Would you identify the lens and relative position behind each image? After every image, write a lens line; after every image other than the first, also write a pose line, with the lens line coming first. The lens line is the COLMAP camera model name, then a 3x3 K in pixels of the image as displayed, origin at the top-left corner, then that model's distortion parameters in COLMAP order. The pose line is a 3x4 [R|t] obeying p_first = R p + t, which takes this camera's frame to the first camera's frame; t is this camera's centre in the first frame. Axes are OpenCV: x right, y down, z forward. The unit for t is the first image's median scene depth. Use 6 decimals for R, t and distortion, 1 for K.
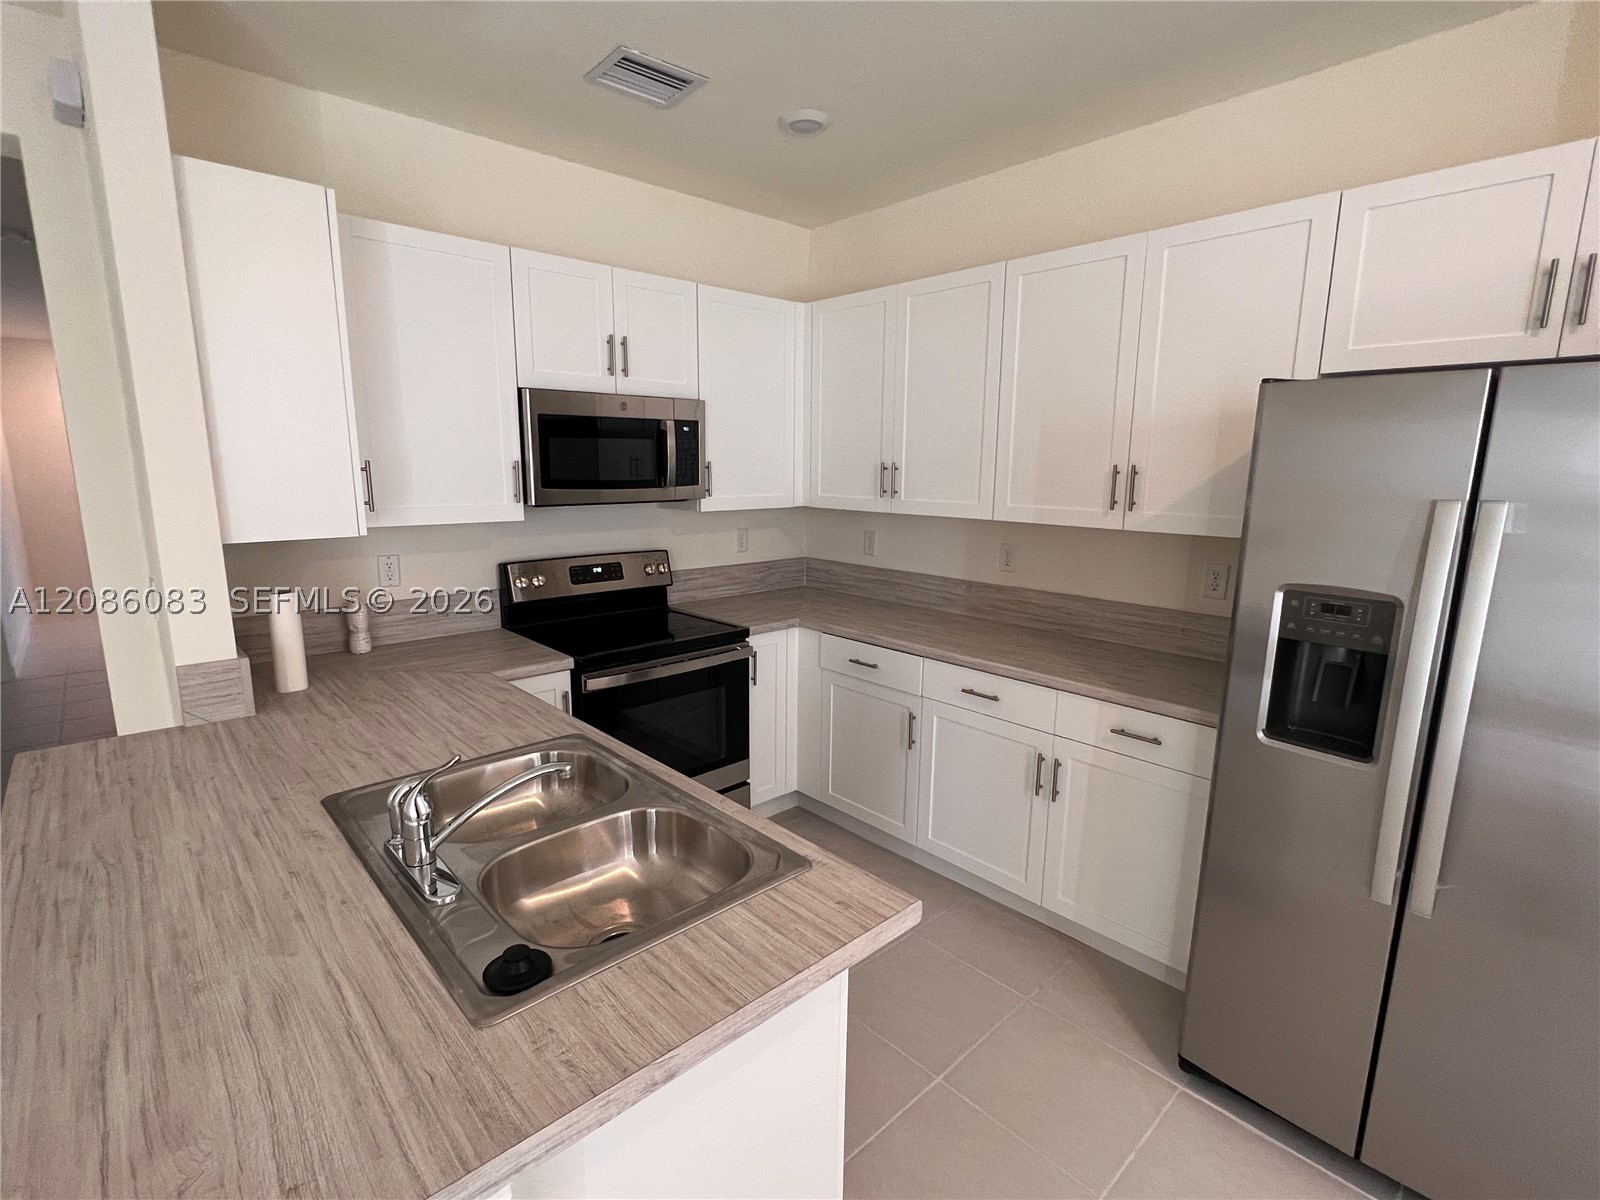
lens RADIAL K [[752.3, 0, 800.0], [0, 752.3, 600.0], [0, 0, 1]] dist [-0.001855, -0.000489]
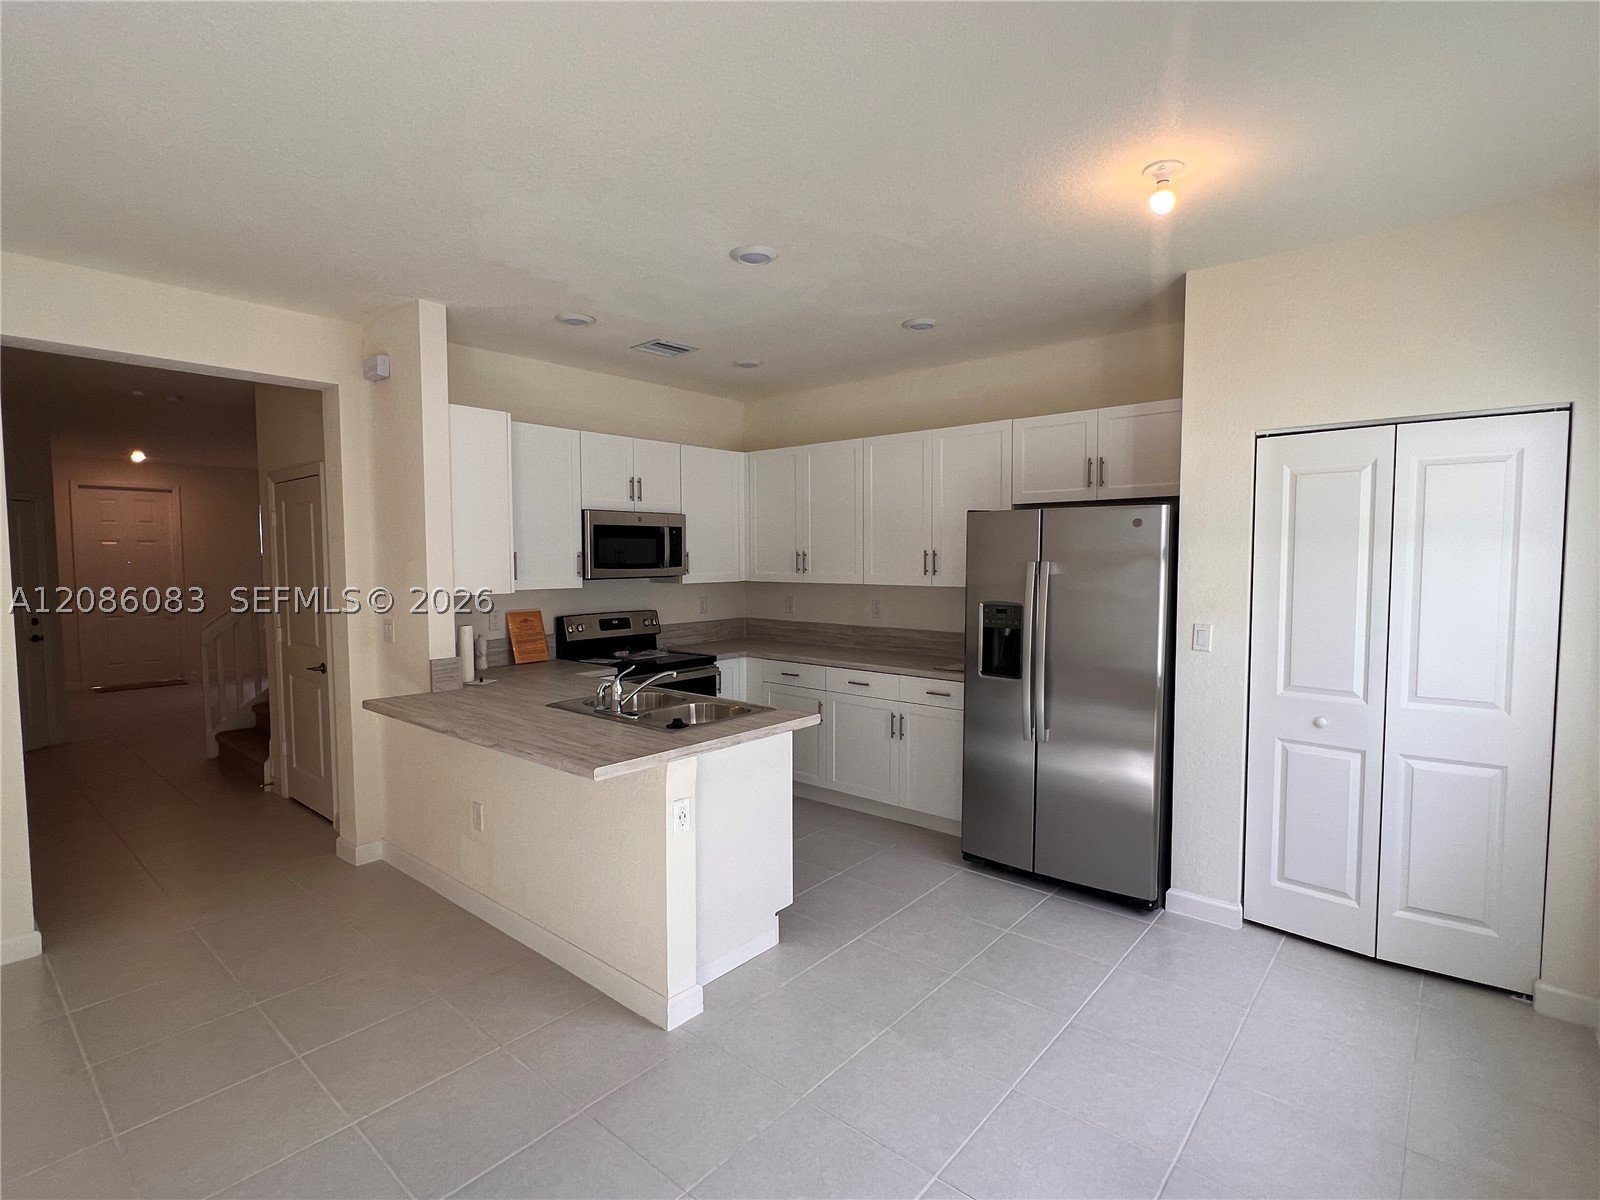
lens RADIAL K [[785.7, 0, 800.0], [0, 785.7, 600.0], [0, 0, 1]] dist [-0.003290, -0.001163]
pose [[0.993048, -0.017446, 0.116407, -0.087675], [0.032086, 0.991625, -0.125098, 0.141082], [-0.113250, 0.127964, 0.985292, -0.694072]]
